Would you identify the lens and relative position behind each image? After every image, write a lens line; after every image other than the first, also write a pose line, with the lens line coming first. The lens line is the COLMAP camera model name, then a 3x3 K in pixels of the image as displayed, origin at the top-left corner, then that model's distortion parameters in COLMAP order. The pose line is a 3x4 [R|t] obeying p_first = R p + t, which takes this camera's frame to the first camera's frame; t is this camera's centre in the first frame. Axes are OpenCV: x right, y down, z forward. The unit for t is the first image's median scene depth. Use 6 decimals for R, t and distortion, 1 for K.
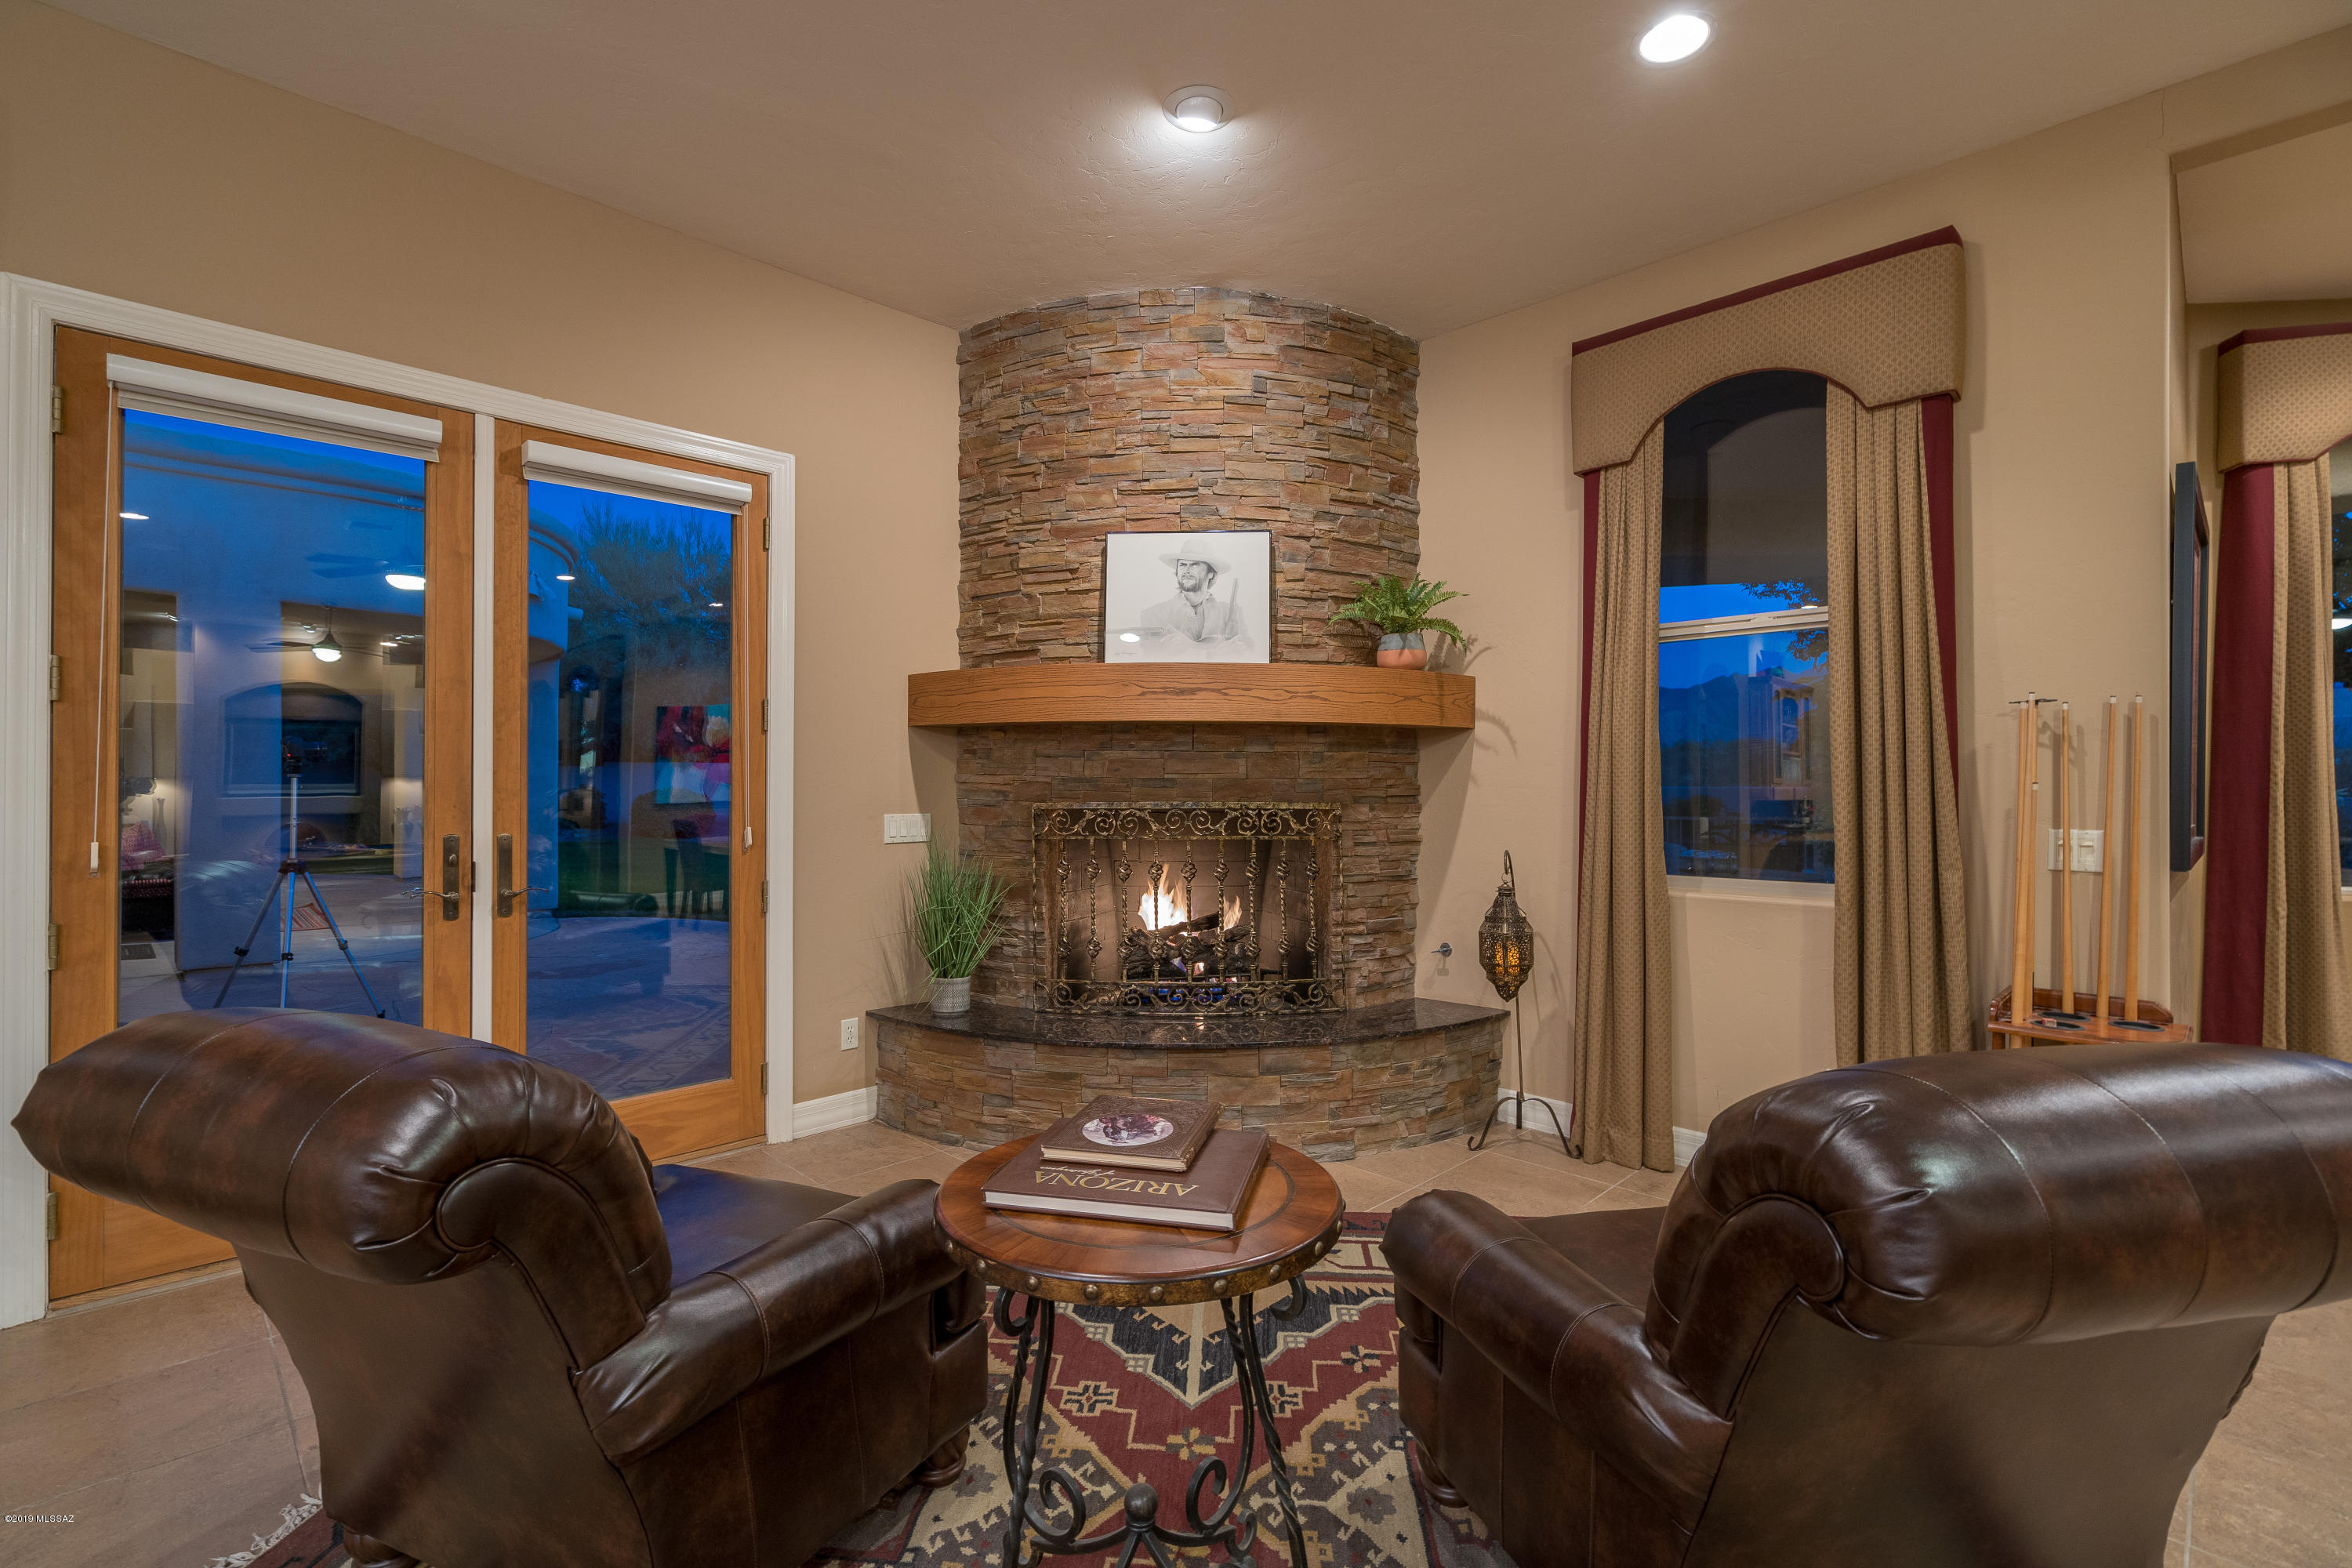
lens RADIAL K [[1056.4, 0, 1172.4], [0, 1056.4, 782.7], [0, 0, 1]] dist [-0.008169, 0.002465]
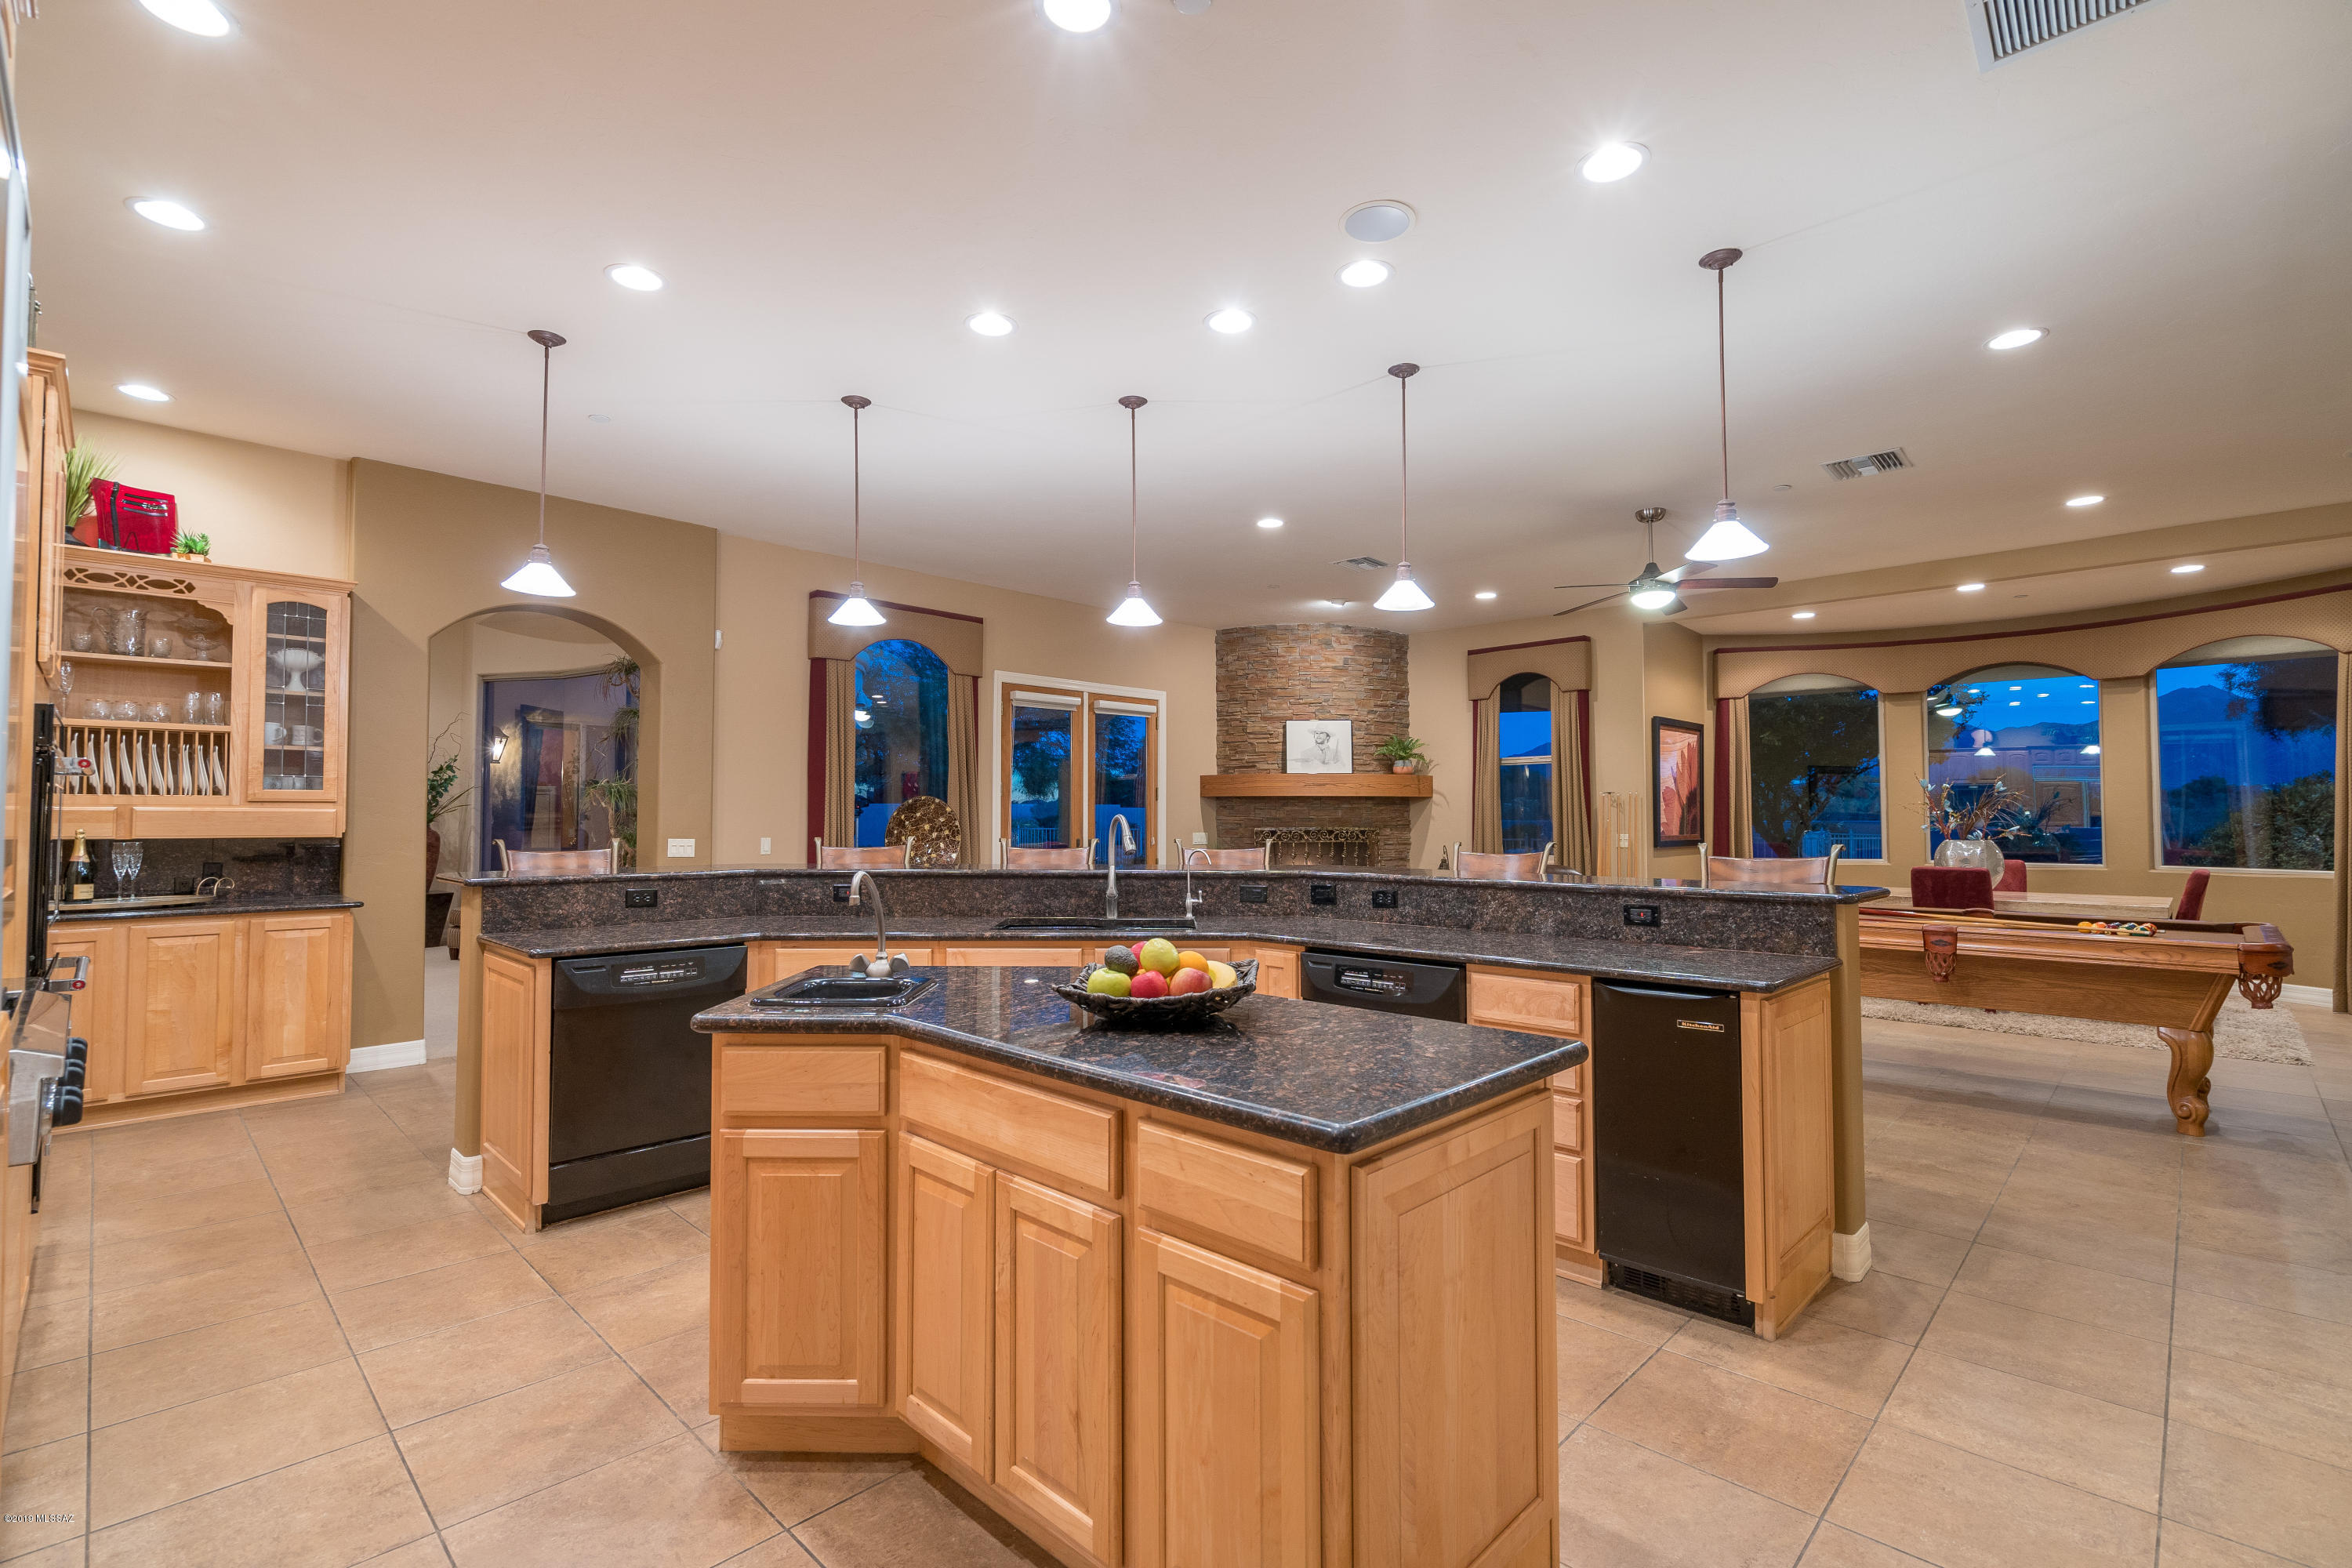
lens RADIAL K [[1066.9, 0, 1173.8], [0, 1066.9, 790.6], [0, 0, 1]] dist [-0.002073, 0.000459]
pose [[0.999746, -0.002854, 0.022347, -0.384177], [0.003401, 0.999694, -0.024487, -0.008007], [-0.022271, 0.024557, 0.999450, -1.519478]]
